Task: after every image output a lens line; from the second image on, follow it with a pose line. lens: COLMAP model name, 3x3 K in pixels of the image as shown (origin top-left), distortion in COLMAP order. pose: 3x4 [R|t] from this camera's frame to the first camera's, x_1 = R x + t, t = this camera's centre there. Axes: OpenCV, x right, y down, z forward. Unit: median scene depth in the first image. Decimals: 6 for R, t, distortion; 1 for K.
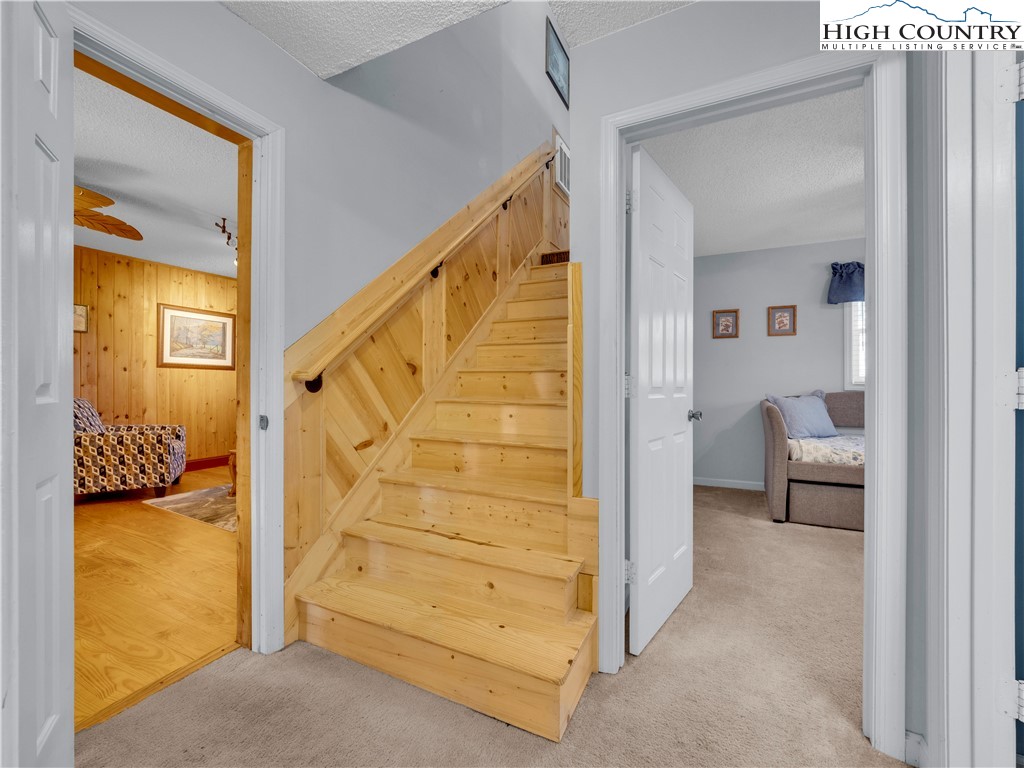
lens RADIAL K [[433.9, 0, 511.1], [0, 433.9, 382.8], [0, 0, 1]] dist [-0.009144, 0.000023]
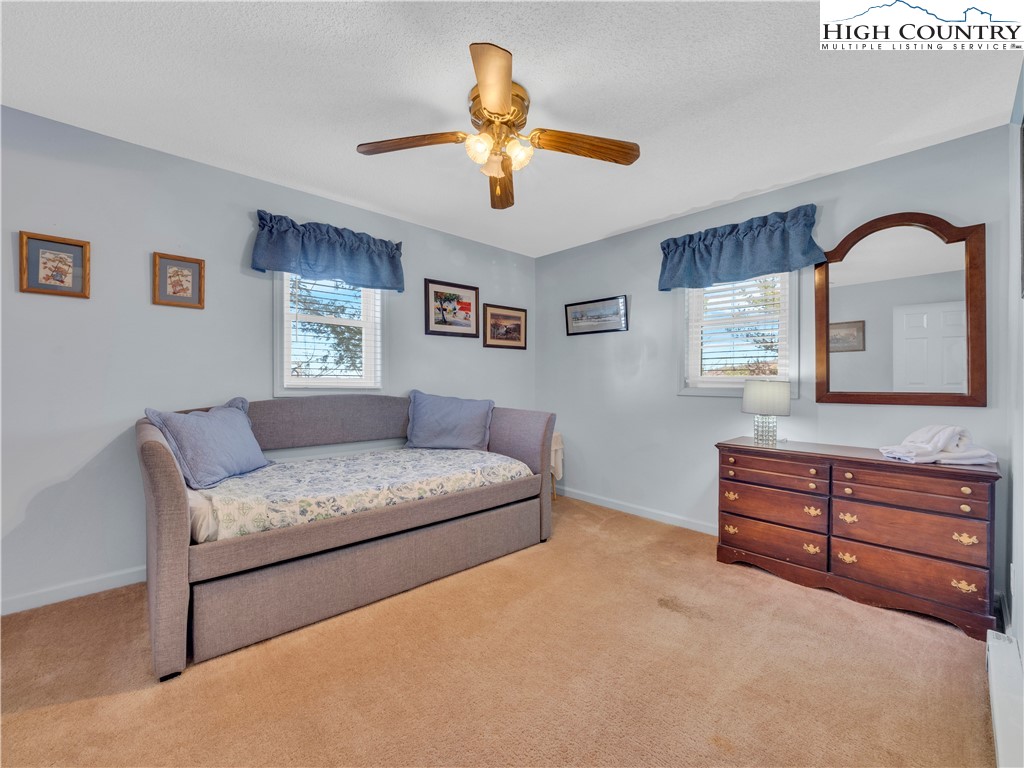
lens RADIAL K [[433.9, 0, 509.7], [0, 433.9, 382.6], [0, 0, 1]] dist [-0.009144, 0.000023]
pose [[0.356635, -0.002832, 0.934240, 0.253662], [-0.002501, 0.999989, 0.003986, -0.009983], [-0.934241, -0.003758, 0.356624, 0.393650]]
